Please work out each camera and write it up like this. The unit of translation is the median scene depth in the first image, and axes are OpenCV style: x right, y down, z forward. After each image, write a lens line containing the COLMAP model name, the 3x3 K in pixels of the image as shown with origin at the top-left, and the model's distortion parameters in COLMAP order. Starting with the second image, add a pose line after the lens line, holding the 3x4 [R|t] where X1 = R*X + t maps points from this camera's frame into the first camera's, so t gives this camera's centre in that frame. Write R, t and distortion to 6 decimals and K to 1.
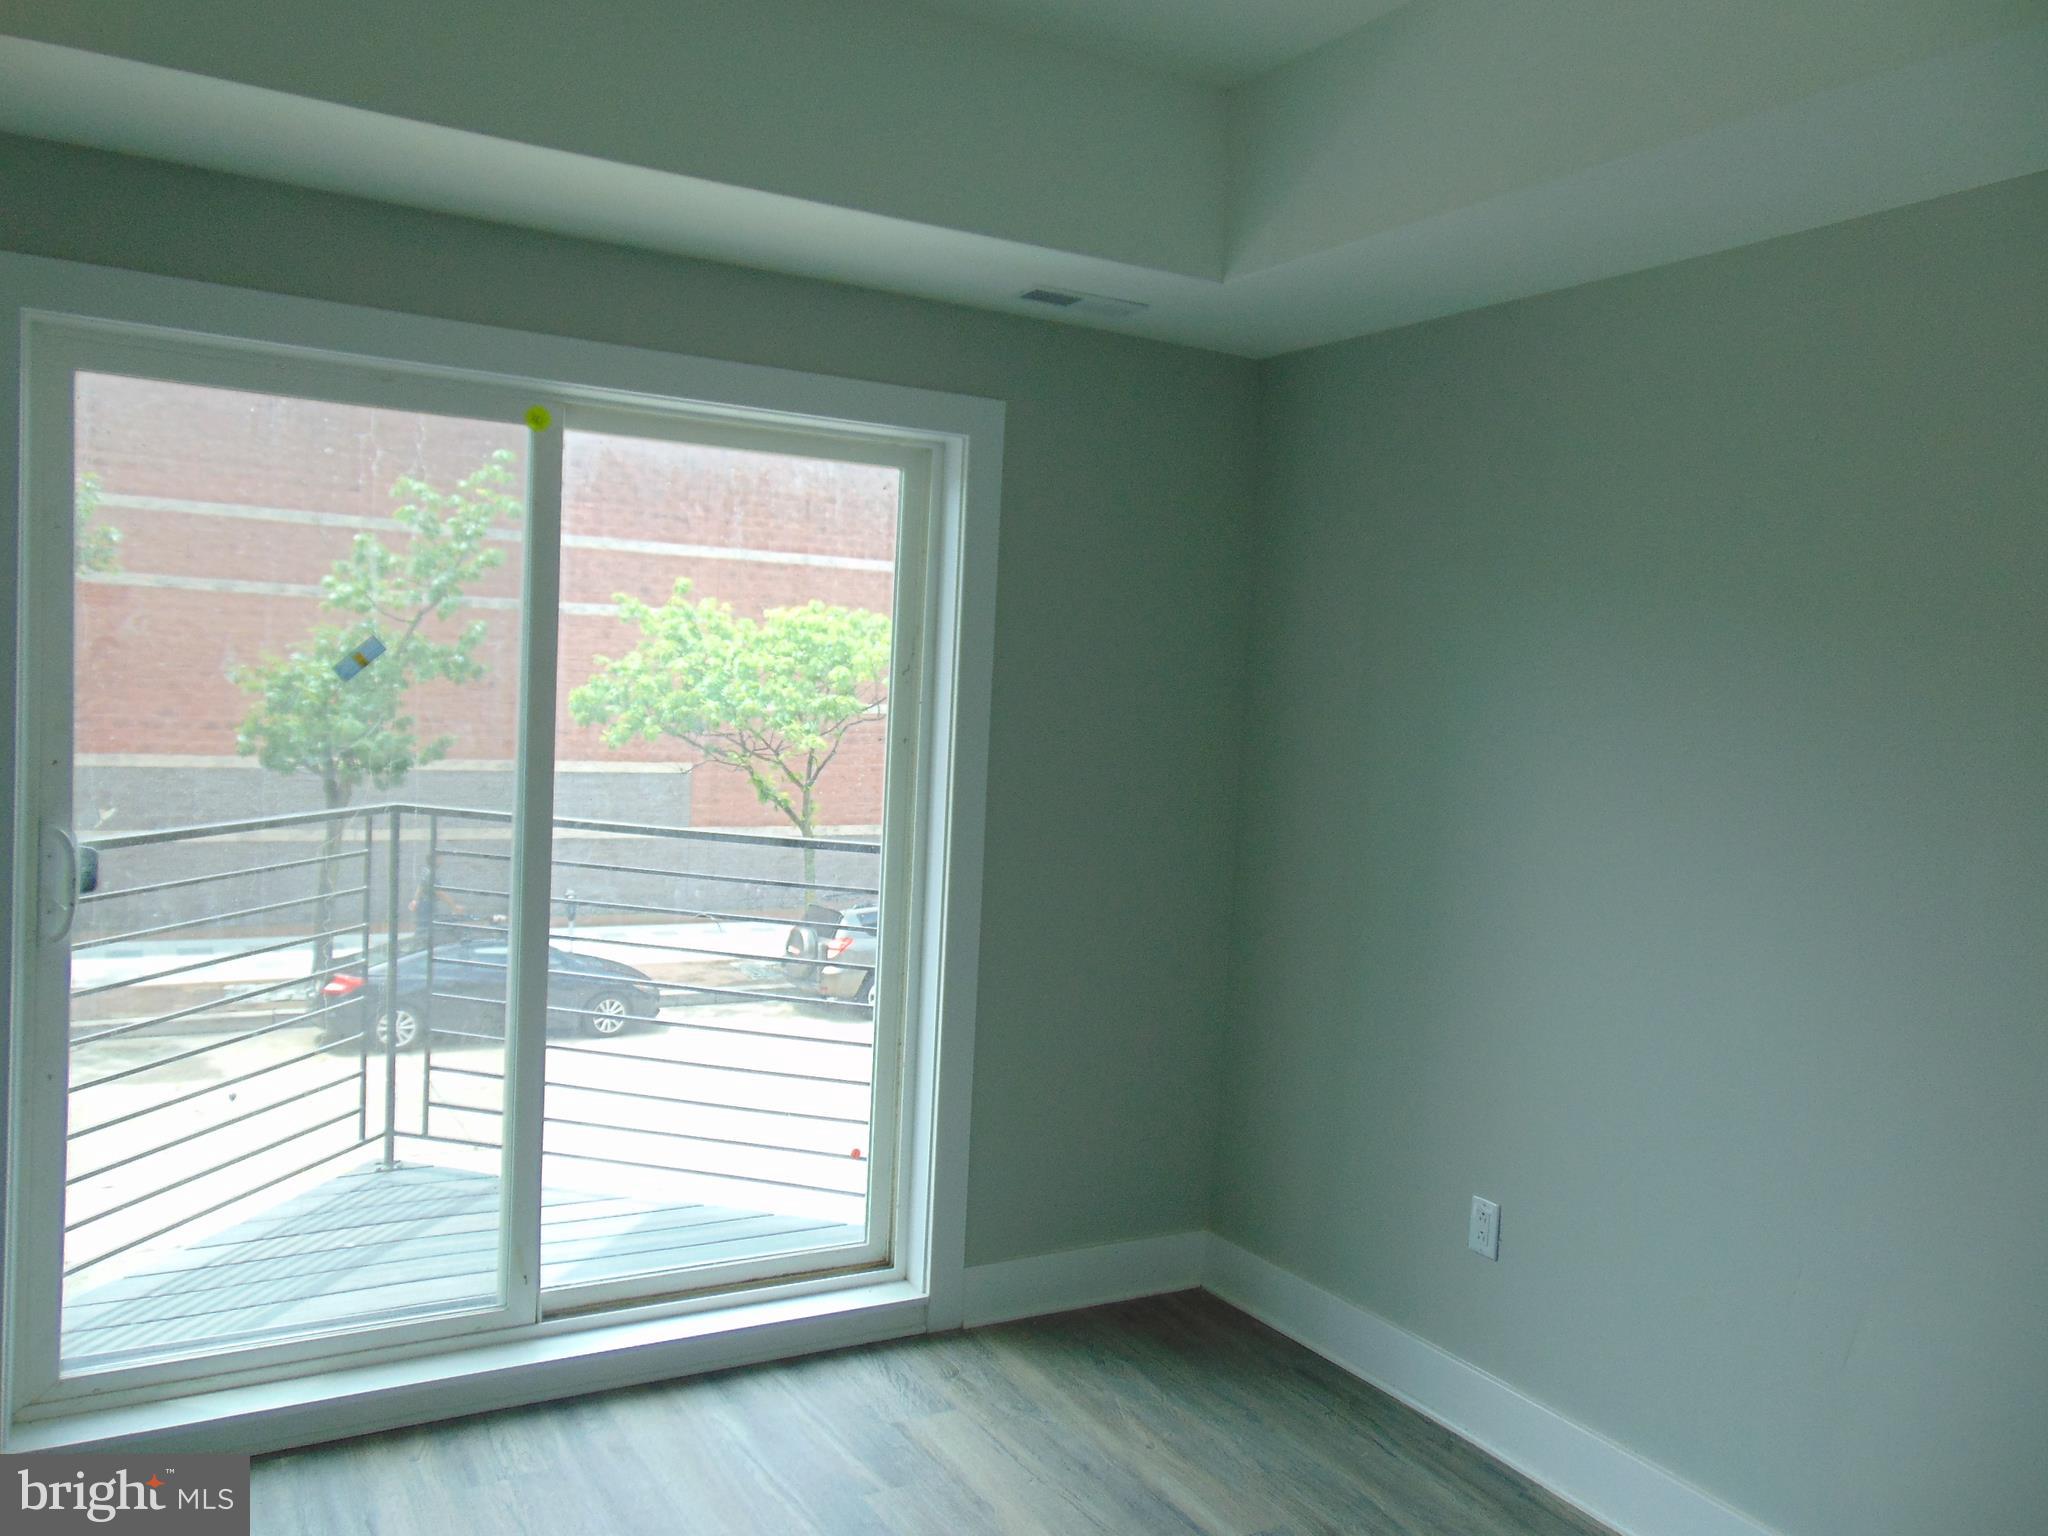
lens RADIAL K [[1580.0, 0, 1023.8], [0, 1580.0, 742.6], [0, 0, 1]] dist [-0.002126, 0.044062]
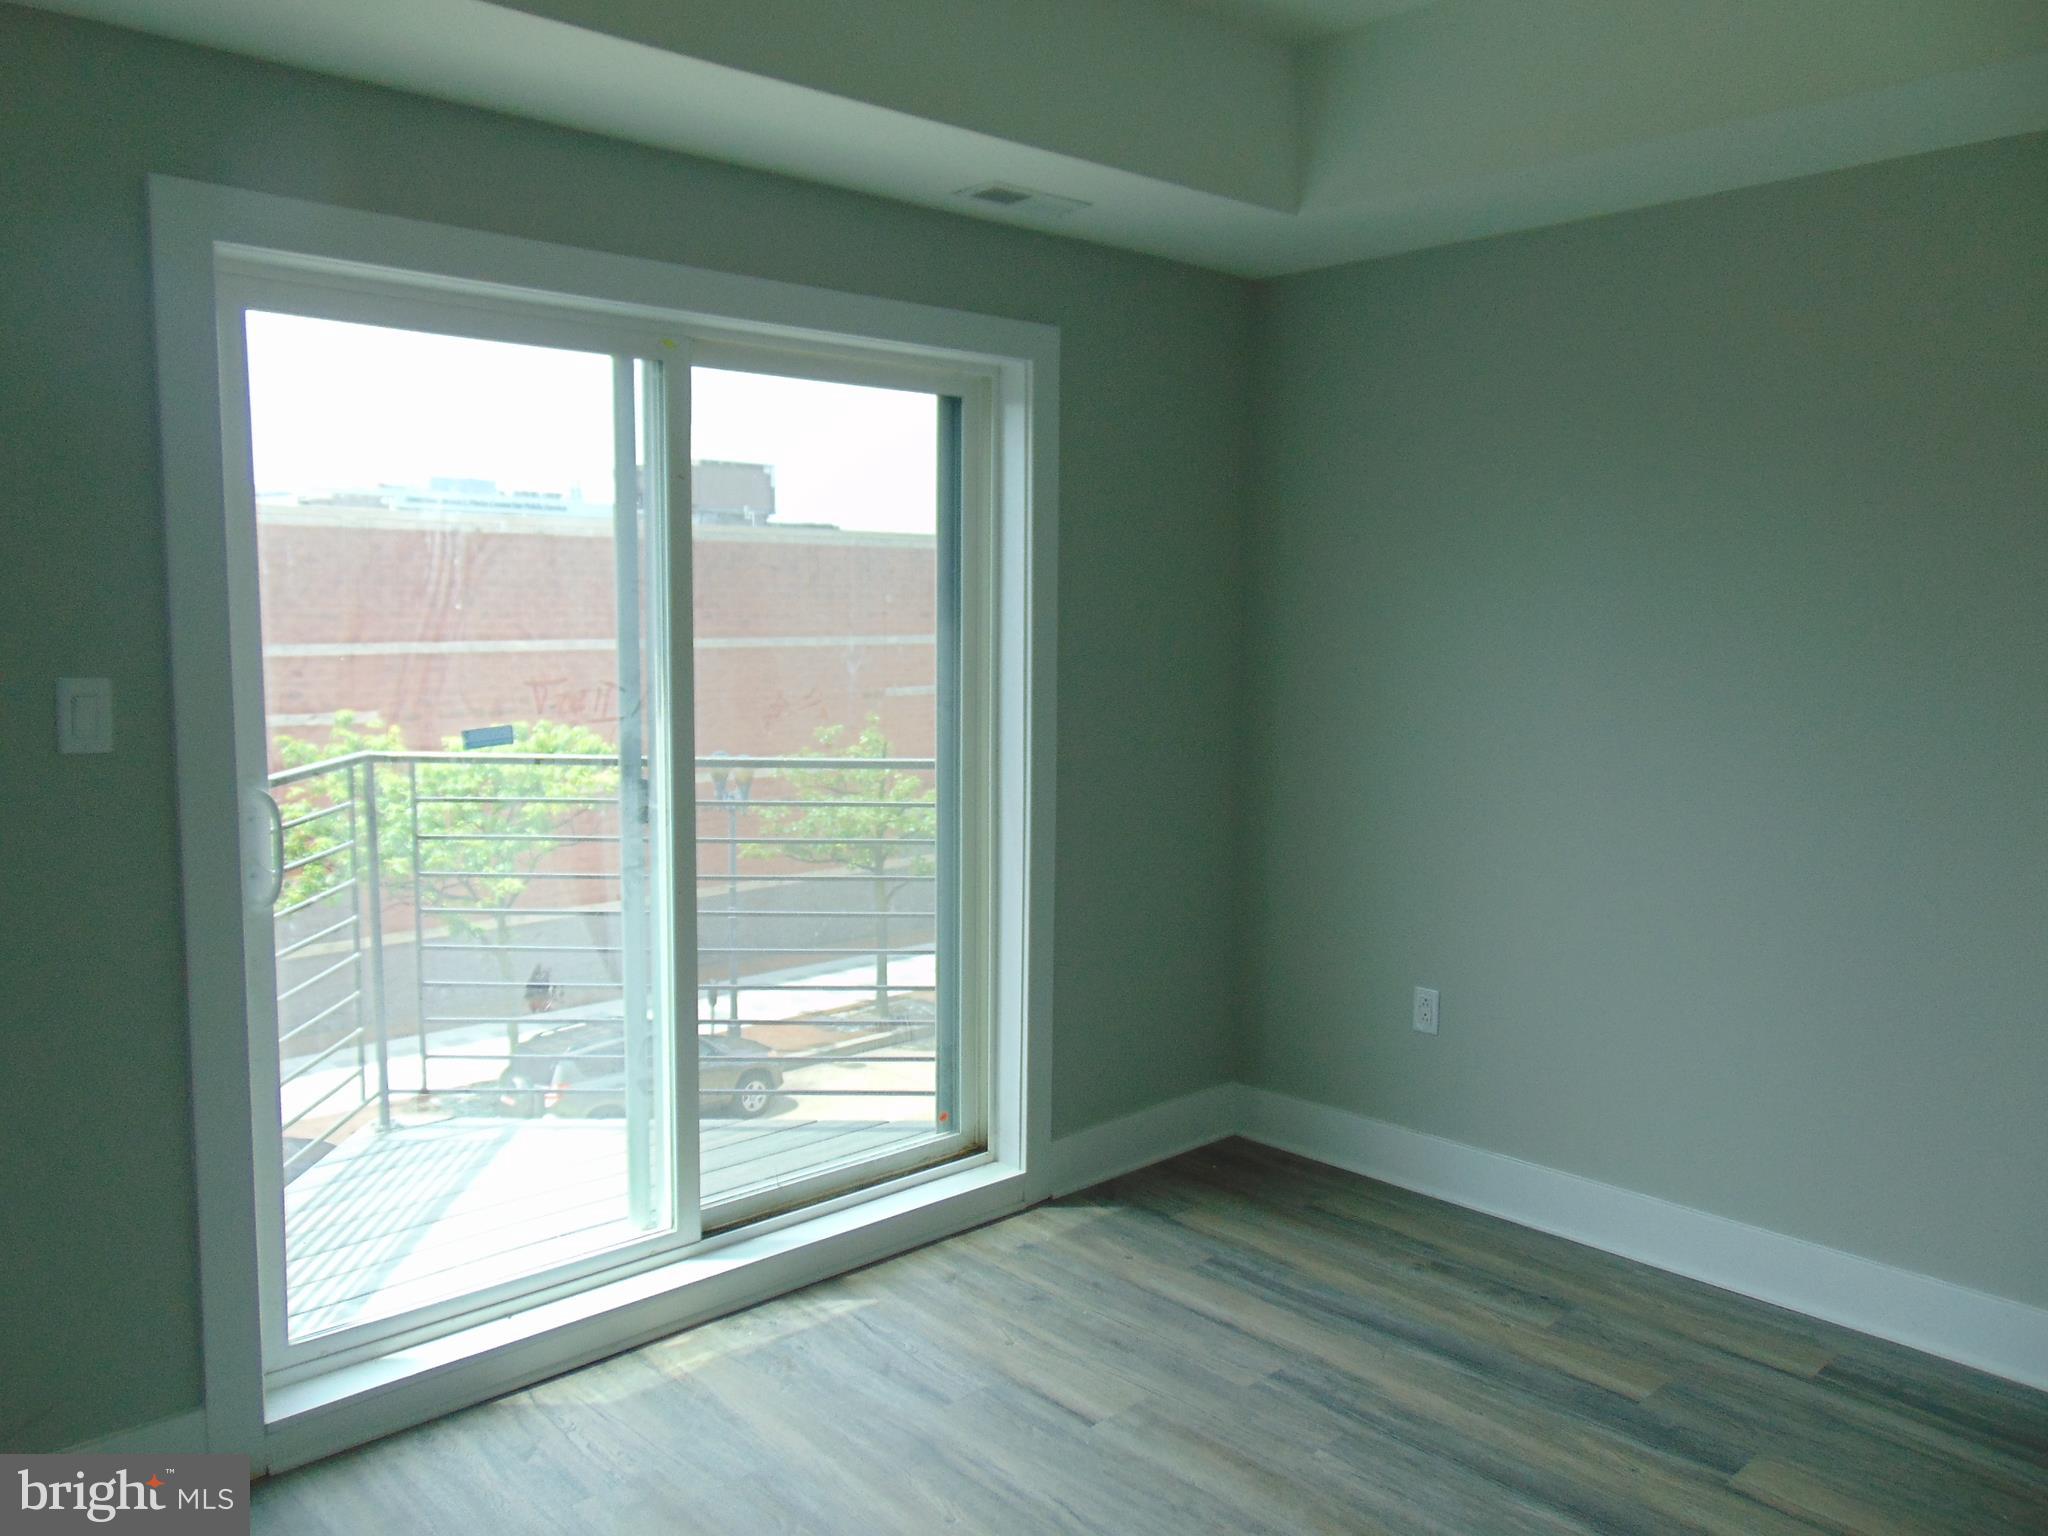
lens RADIAL K [[1580.0, 0, 1023.8], [0, 1580.0, 742.6], [0, 0, 1]] dist [-0.002126, 0.044062]
pose [[0.972080, -0.070344, 0.223857, -0.285249], [0.057200, 0.996265, 0.064679, -0.009539], [-0.227570, -0.050069, 0.972474, -0.028675]]
